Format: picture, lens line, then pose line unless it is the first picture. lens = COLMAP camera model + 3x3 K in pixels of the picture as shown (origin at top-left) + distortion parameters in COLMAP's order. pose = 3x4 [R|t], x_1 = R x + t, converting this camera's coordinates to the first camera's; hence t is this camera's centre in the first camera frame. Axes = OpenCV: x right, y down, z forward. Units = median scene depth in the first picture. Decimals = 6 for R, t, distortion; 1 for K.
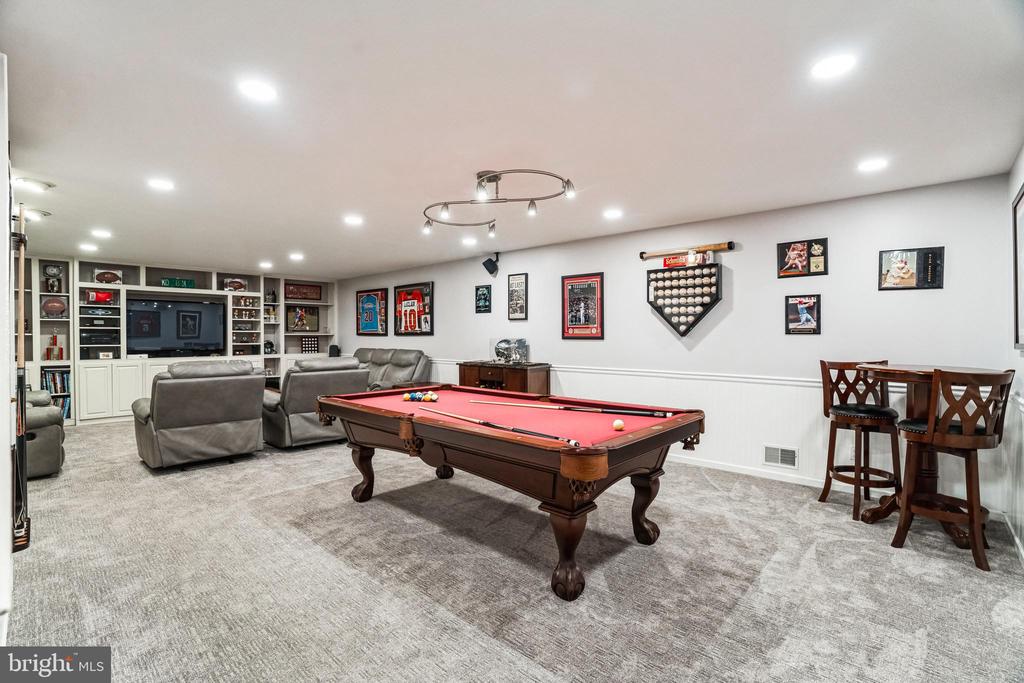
lens RADIAL K [[479.9, 0, 529.6], [0, 479.9, 340.0], [0, 0, 1]] dist [-0.059839, 0.017104]
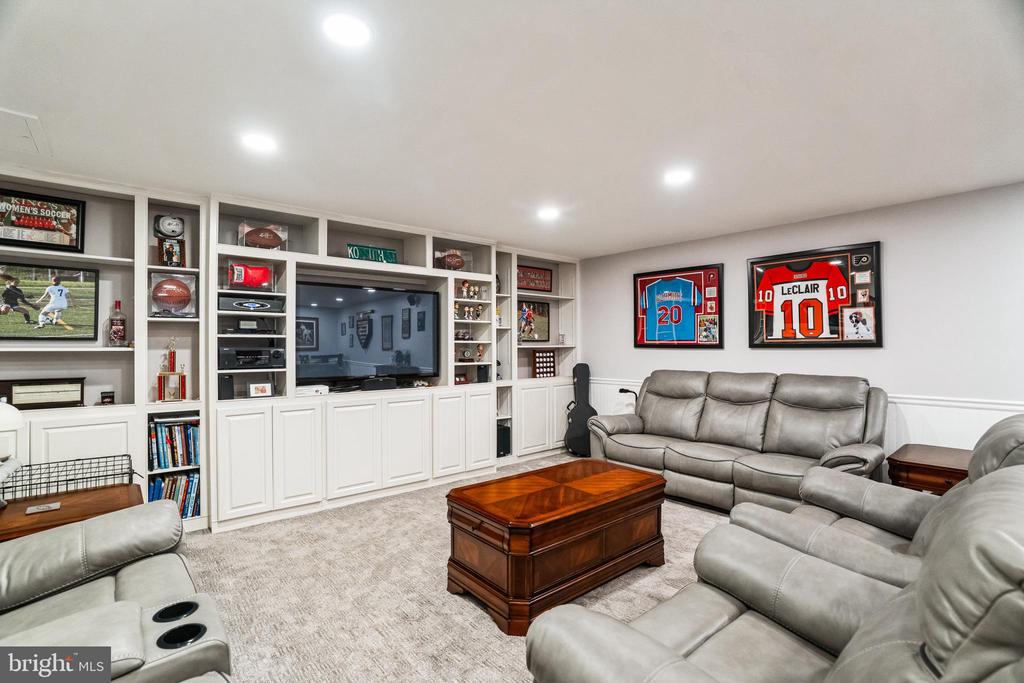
lens RADIAL K [[479.9, 0, 515.3], [0, 479.9, 339.8], [0, 0, 1]] dist [-0.059839, 0.017104]
pose [[0.992980, -0.005837, -0.118142, -0.568520], [0.003327, 0.999765, -0.021435, -0.009550], [0.118239, 0.020892, 0.992765, 0.506027]]
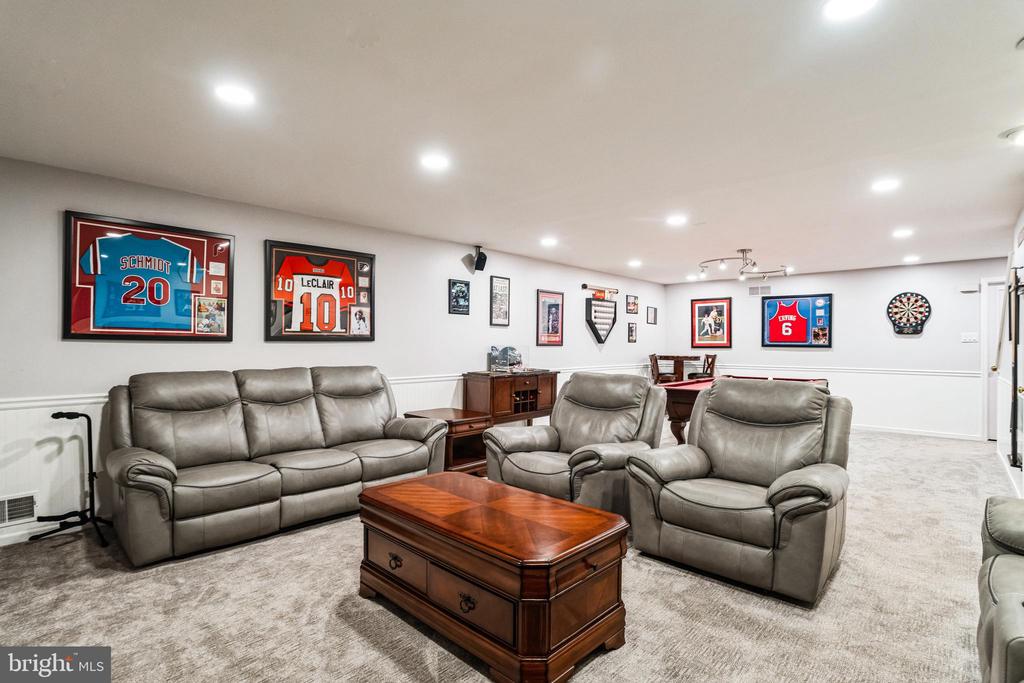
lens RADIAL K [[479.9, 0, 512.6], [0, 479.9, 346.8], [0, 0, 1]] dist [-0.059839, 0.017104]
pose [[0.026950, -0.006327, 0.999617, -0.882137], [0.006703, 0.999959, 0.006149, -0.005512], [-0.999614, 0.006534, 0.026992, 0.867095]]
